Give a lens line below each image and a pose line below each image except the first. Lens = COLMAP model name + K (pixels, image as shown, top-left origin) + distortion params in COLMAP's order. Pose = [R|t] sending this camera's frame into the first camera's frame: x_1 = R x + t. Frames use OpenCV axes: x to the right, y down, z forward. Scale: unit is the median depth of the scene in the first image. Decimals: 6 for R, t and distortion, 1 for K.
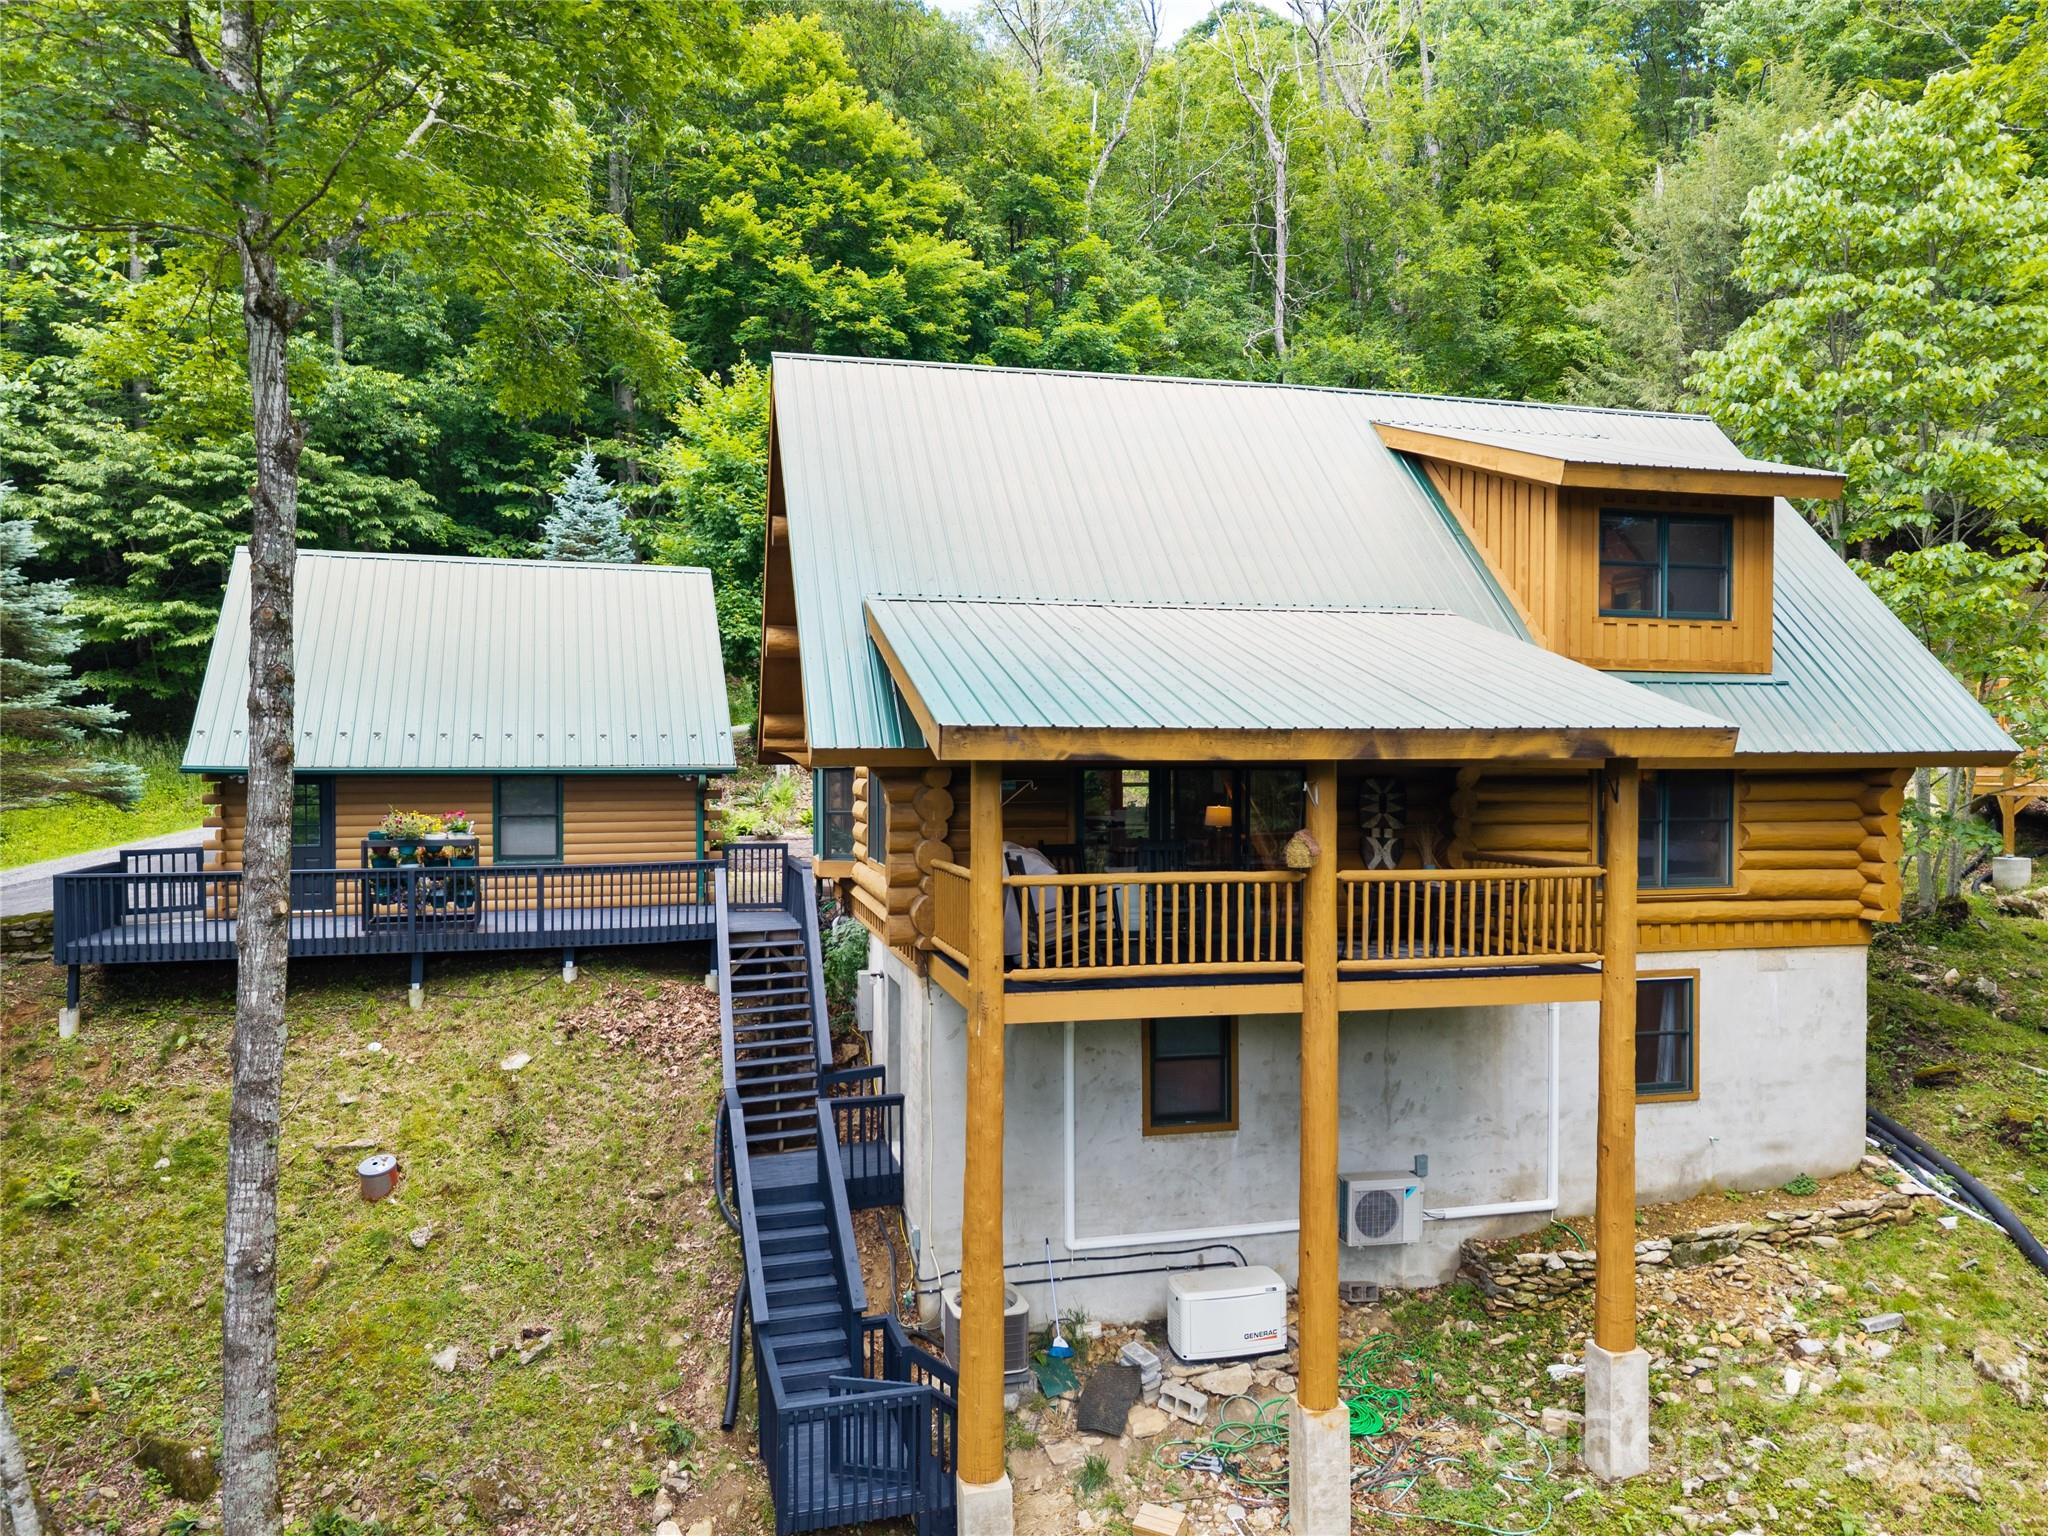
lens RADIAL K [[1409.1, 0, 1024.0], [0, 1409.1, 768.0], [0, 0, 1]] dist [0.042541, 0.002352]
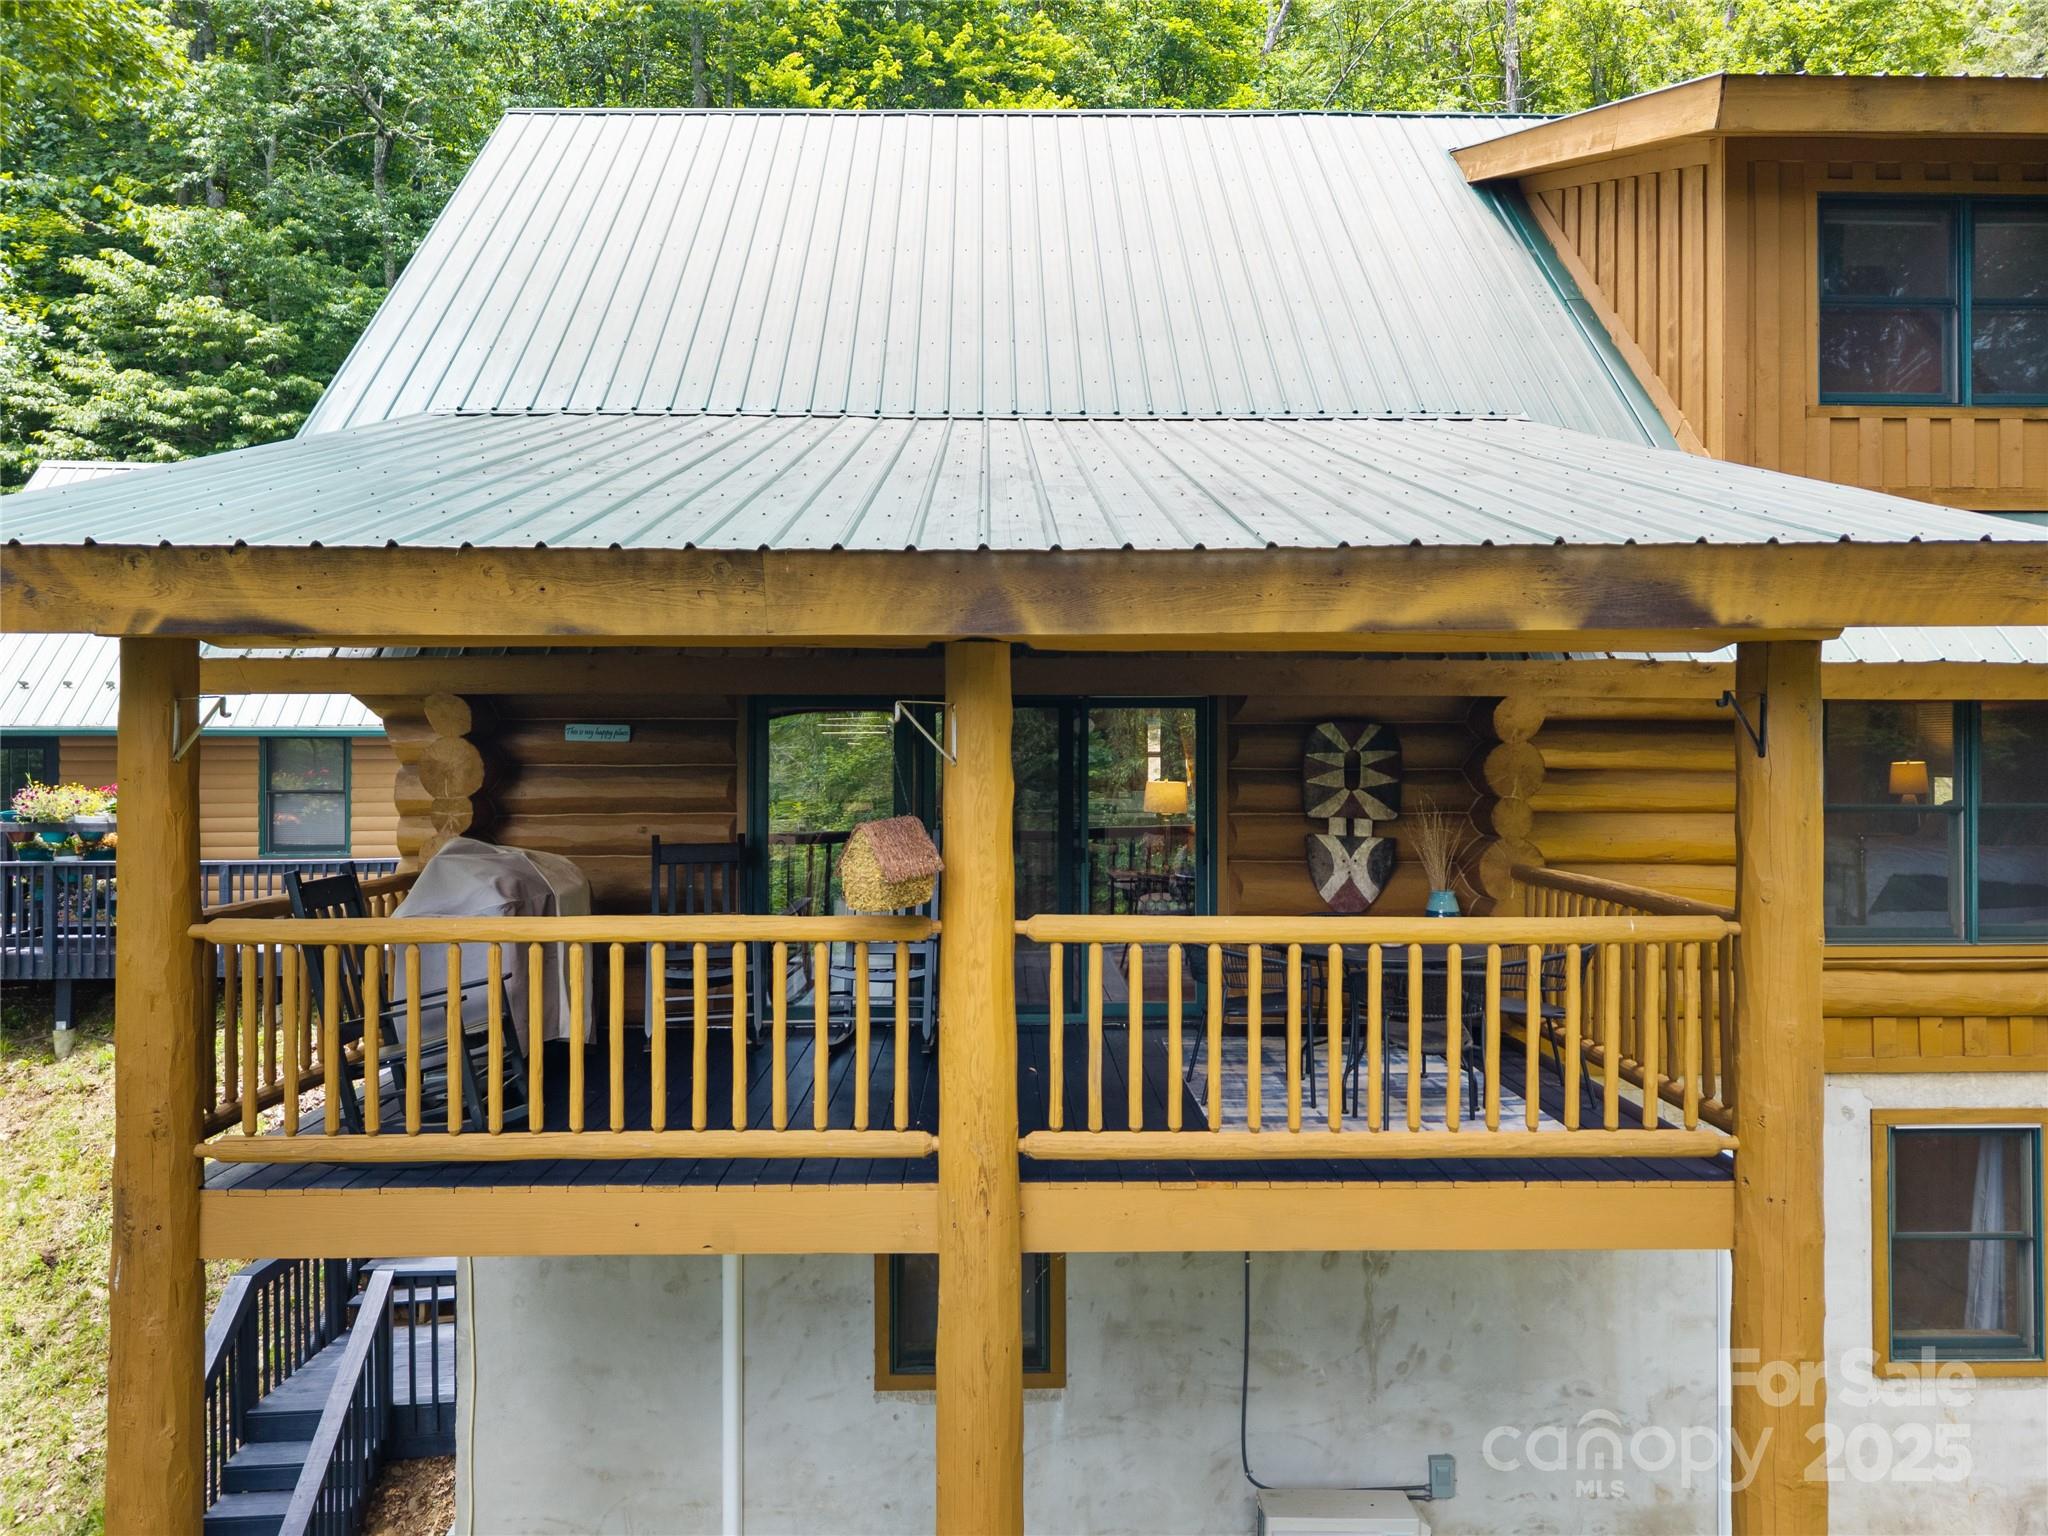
lens RADIAL K [[1425.7, 0, 1023.9], [0, 1425.7, 730.4], [0, 0, 1]] dist [0.036531, -0.004910]
pose [[0.978453, -0.003699, -0.206437, 0.214773], [0.000176, 0.999854, -0.017083, 0.016963], [0.206471, 0.016679, 0.978311, 0.404230]]
